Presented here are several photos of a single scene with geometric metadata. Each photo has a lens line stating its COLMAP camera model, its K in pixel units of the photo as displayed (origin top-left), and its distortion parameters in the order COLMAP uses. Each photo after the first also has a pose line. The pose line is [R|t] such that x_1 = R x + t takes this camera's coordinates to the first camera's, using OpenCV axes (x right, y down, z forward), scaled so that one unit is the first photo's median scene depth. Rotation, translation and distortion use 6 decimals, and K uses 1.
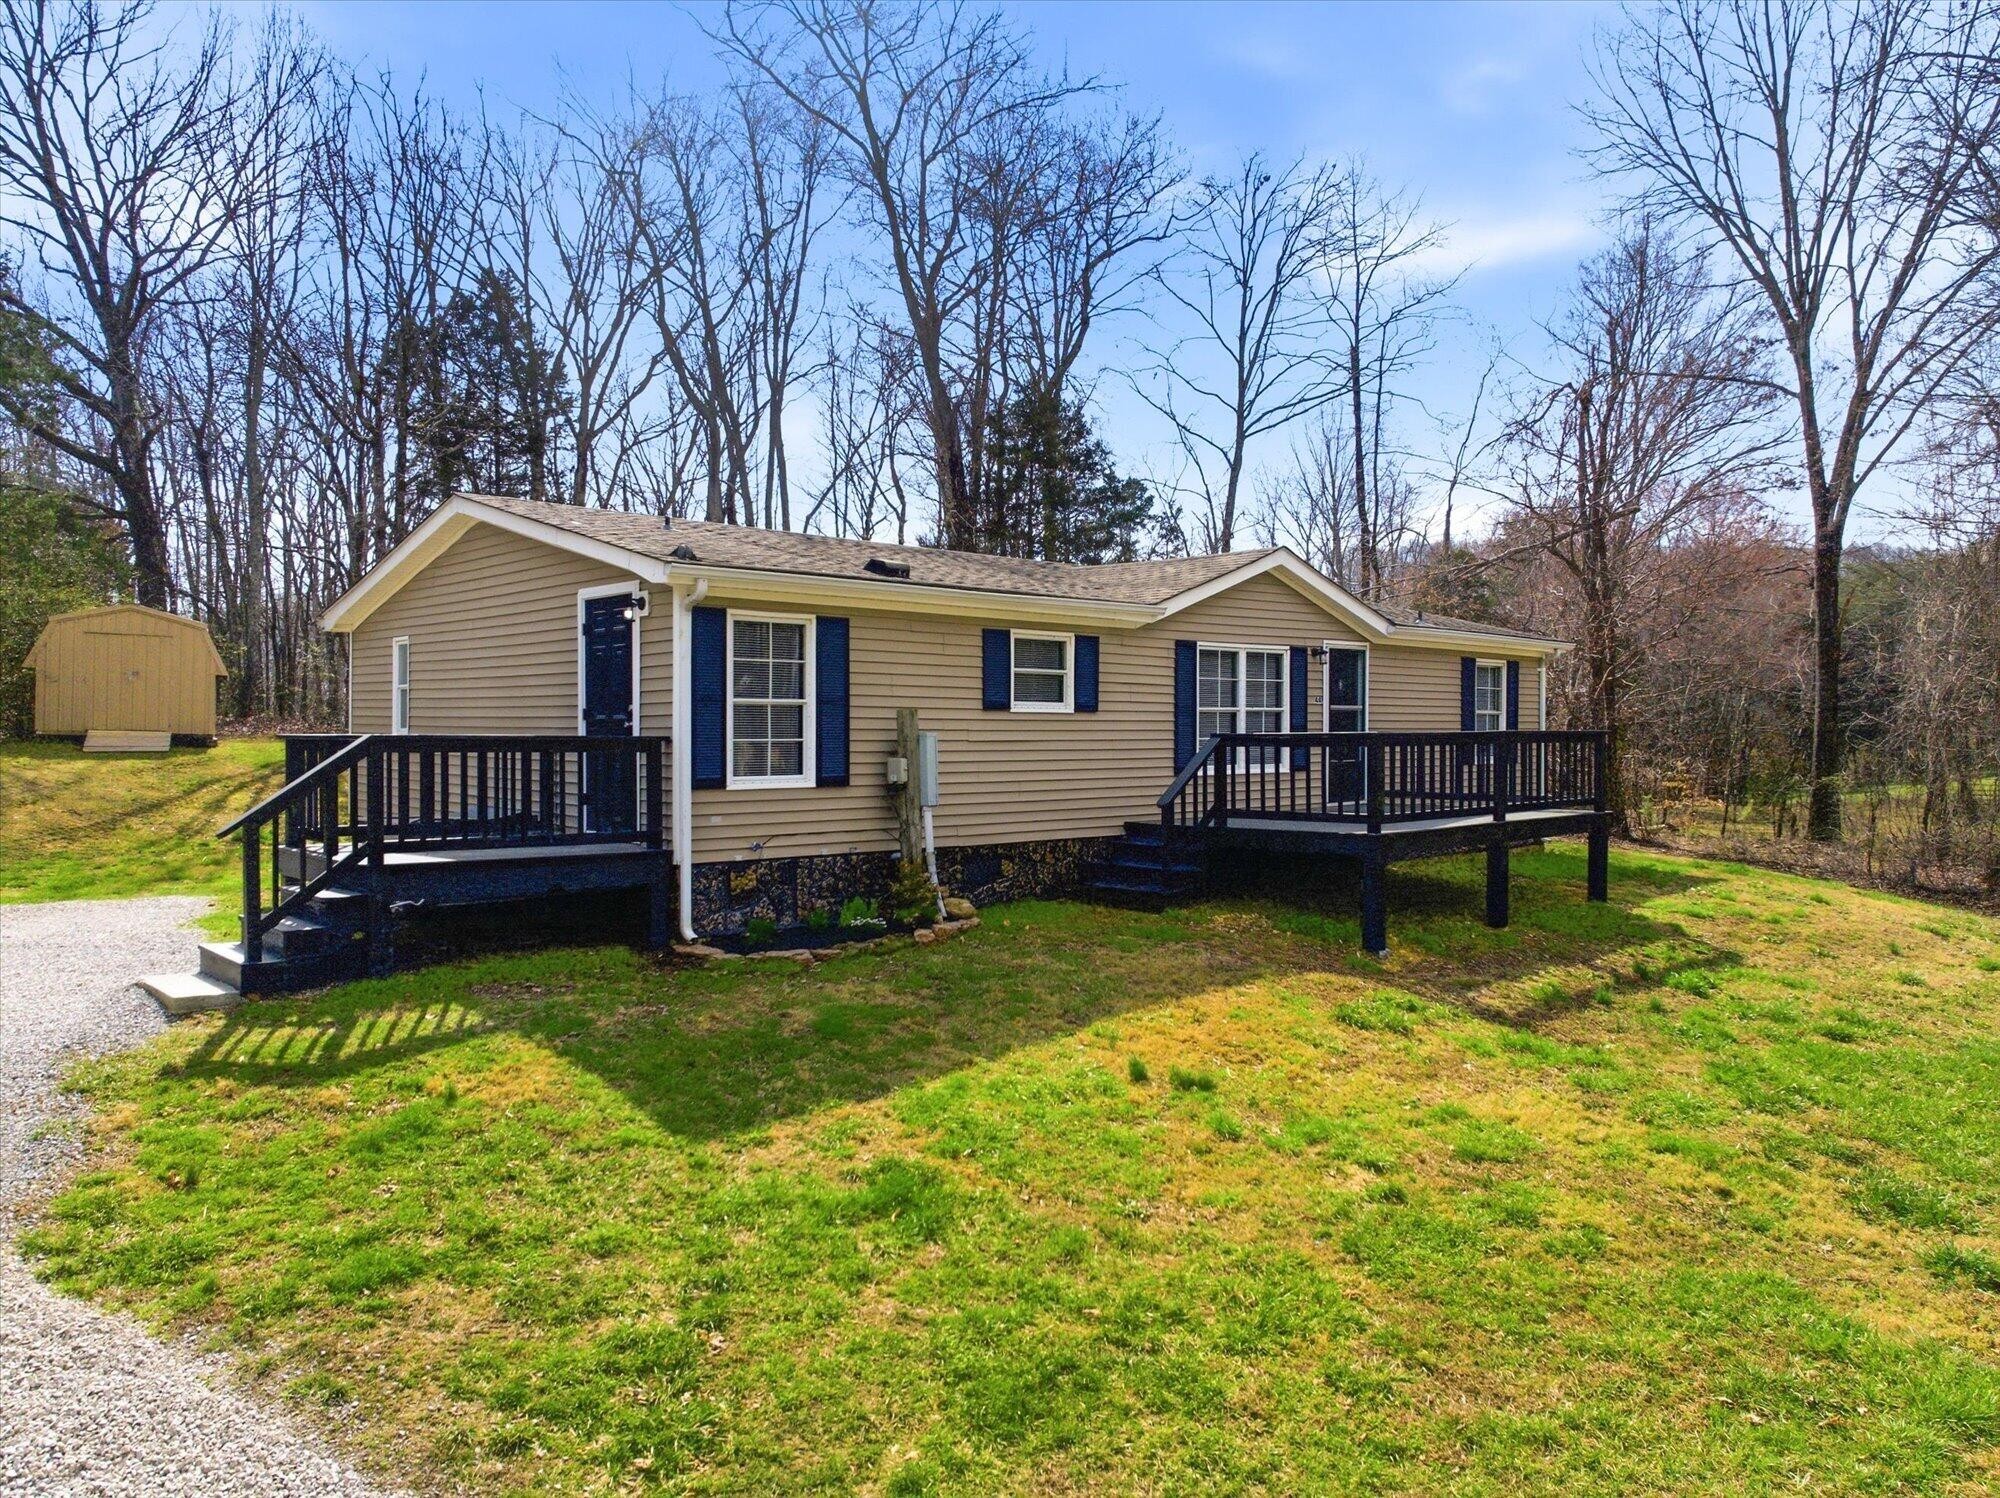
lens RADIAL K [[1438.8, 0, 1000.0], [0, 1438.8, 749.0], [0, 0, 1]] dist [-0.031274, -0.002596]
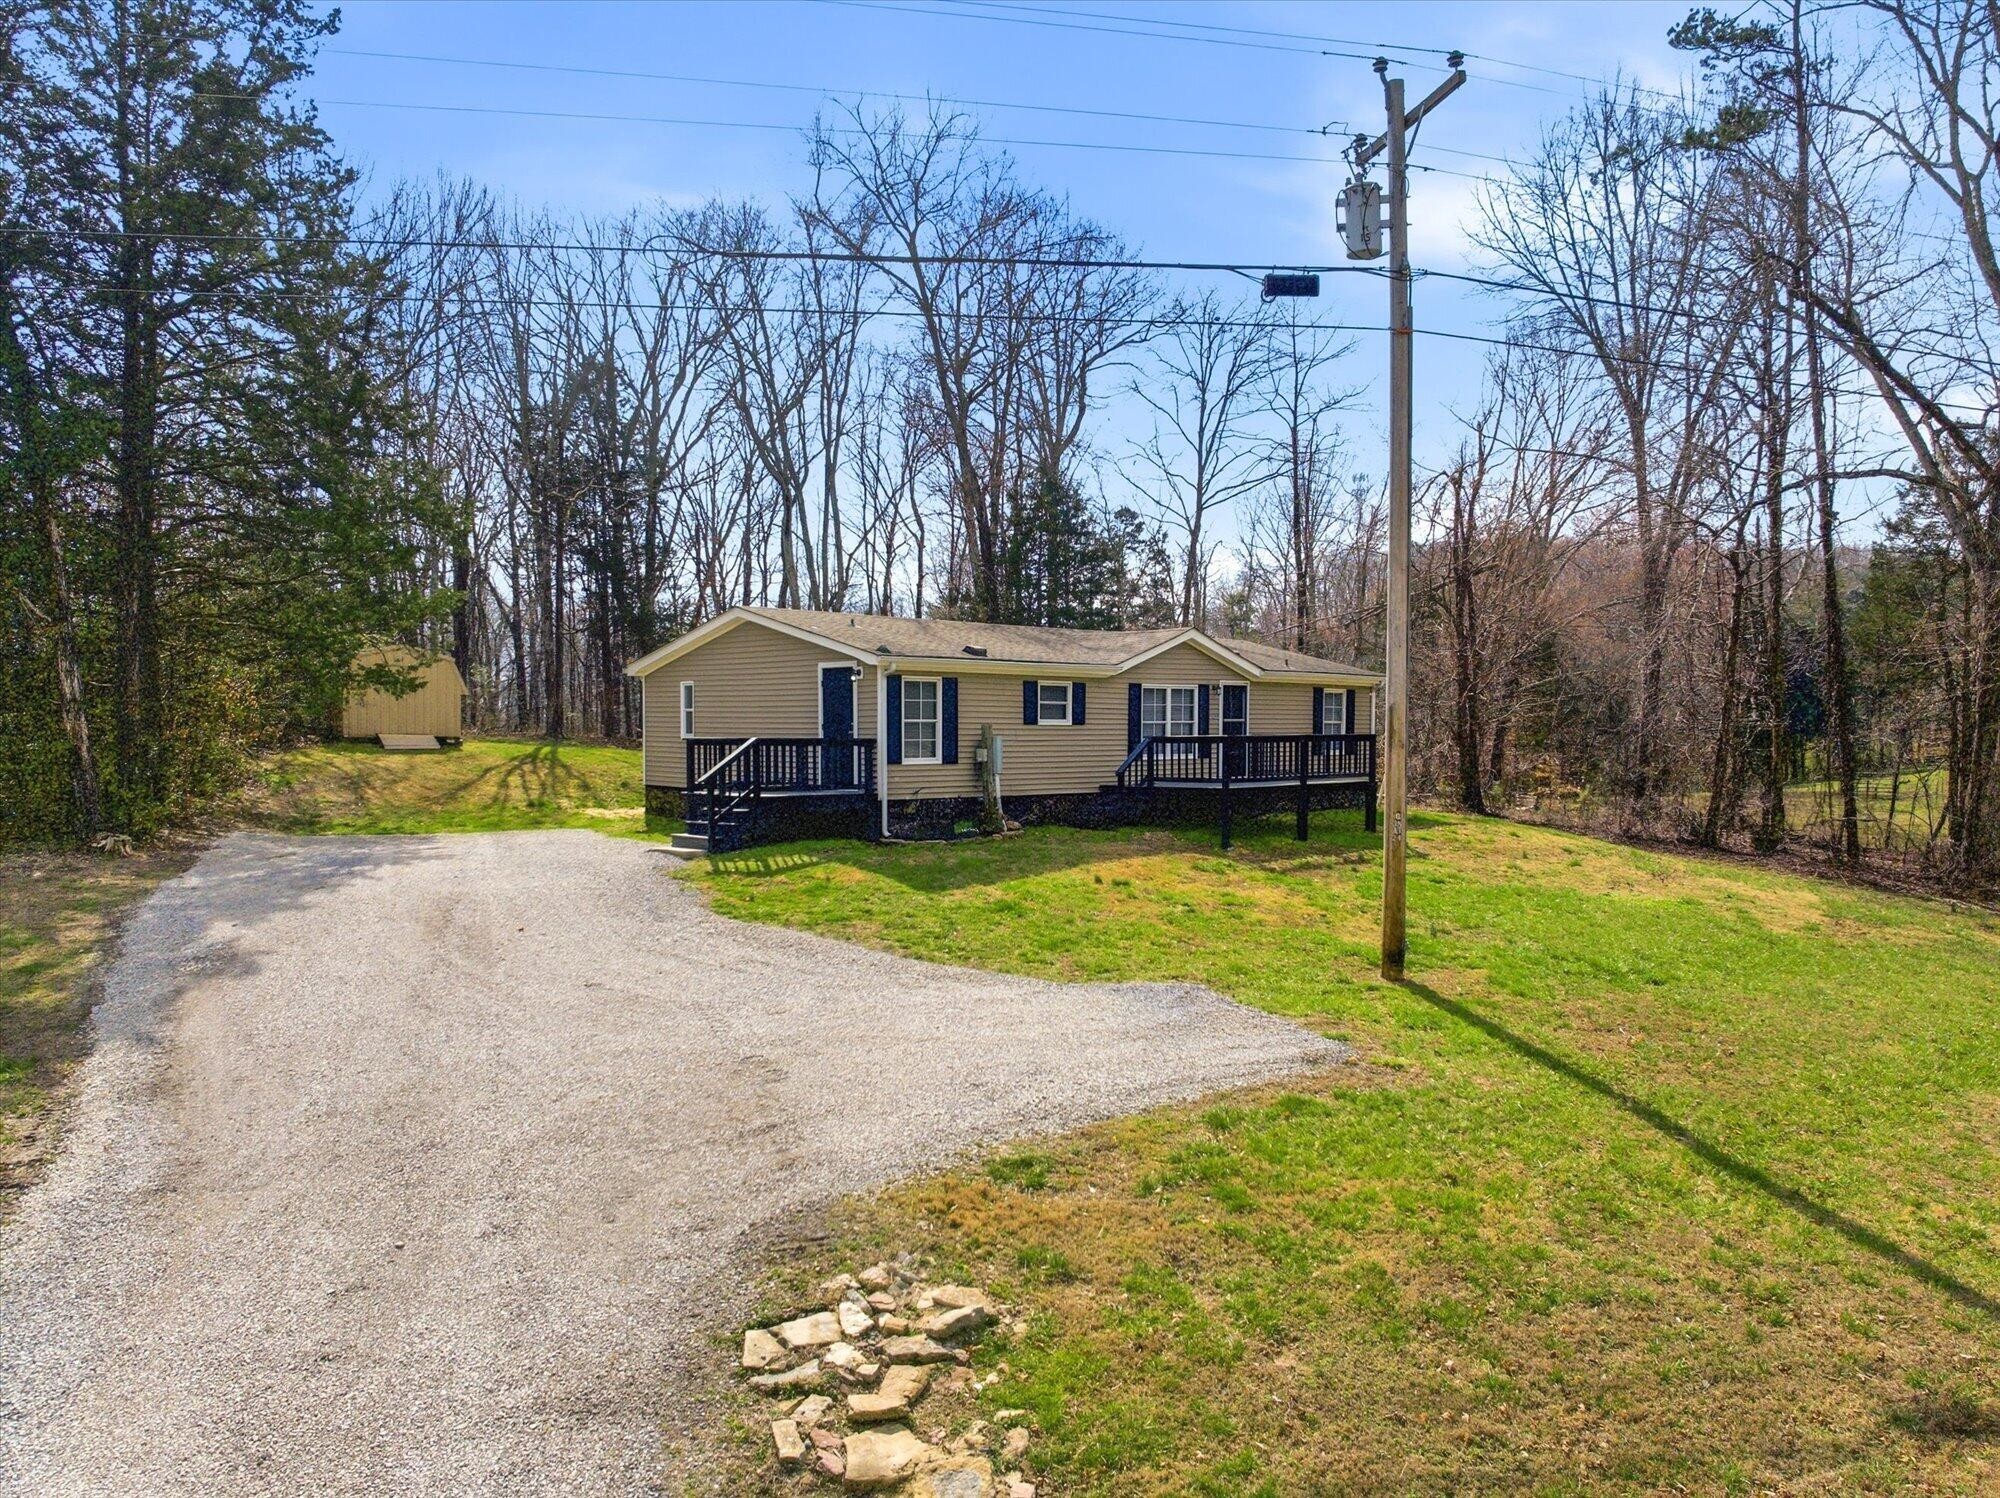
lens RADIAL K [[1481.1, 0, 992.6], [0, 1481.1, 854.6], [0, 0, 1]] dist [-0.009441, -0.003476]
pose [[0.999996, -0.000879, -0.002675, -0.046324], [0.001066, 0.997483, 0.070899, 0.005985], [0.002606, -0.070901, 0.997480, -0.929560]]
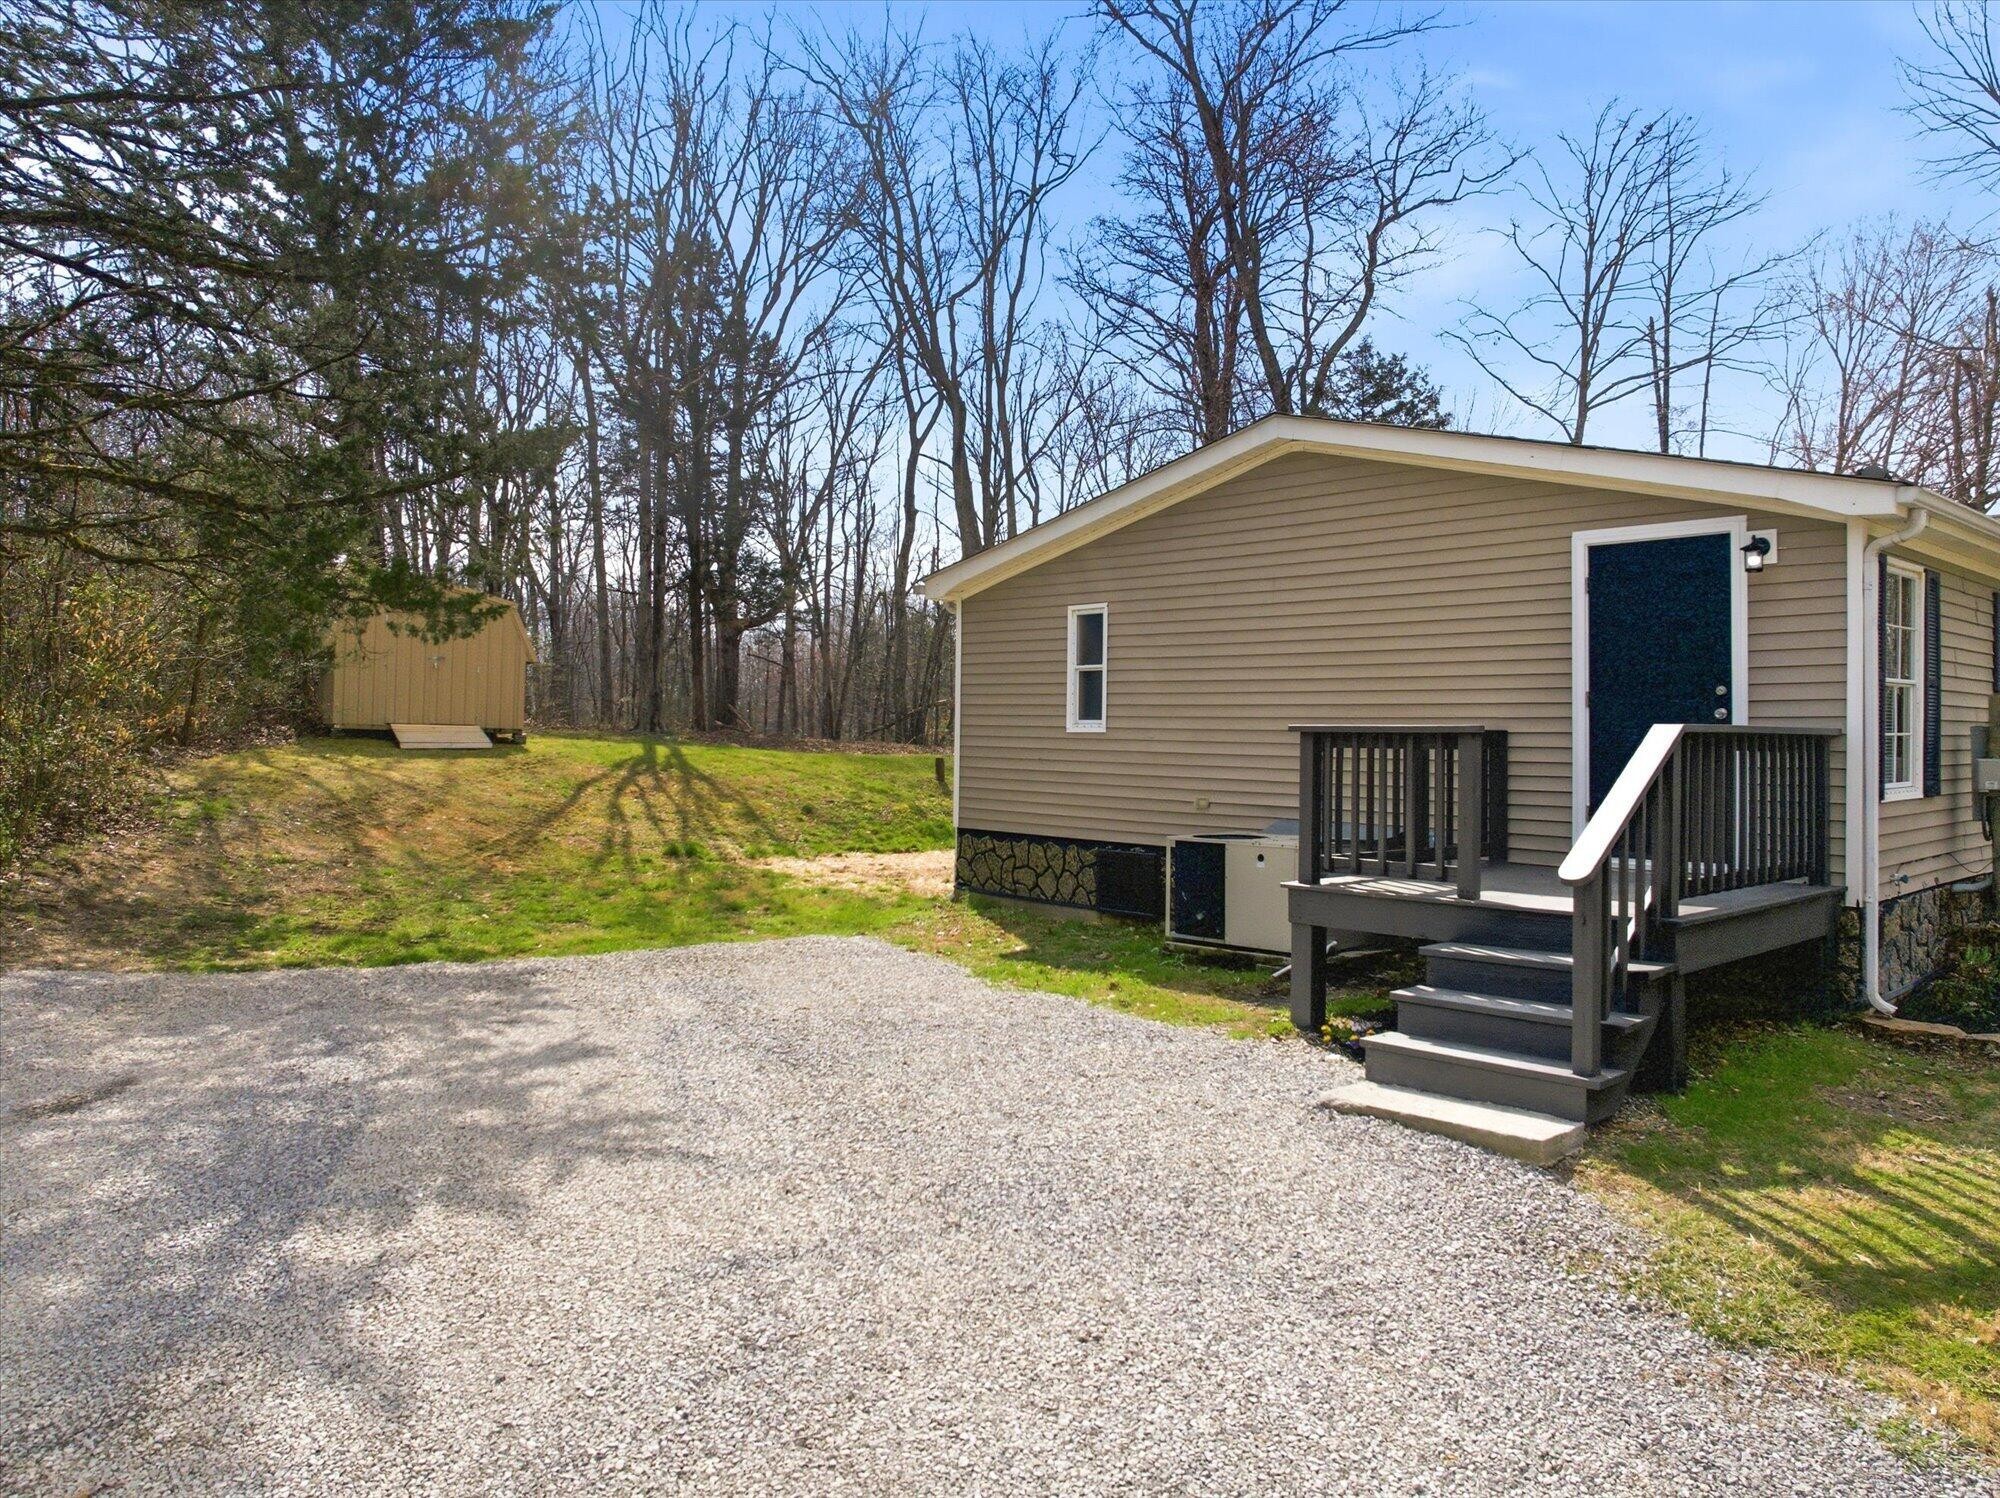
lens RADIAL K [[1414.1, 0, 1000.0], [0, 1414.1, 749.0], [0, 0, 1]] dist [-0.020687, -0.005958]
pose [[0.999878, 0.001508, 0.015527, -0.543276], [-0.001527, 0.999998, 0.001227, 0.001085], [-0.015525, -0.001251, 0.999879, 0.244975]]
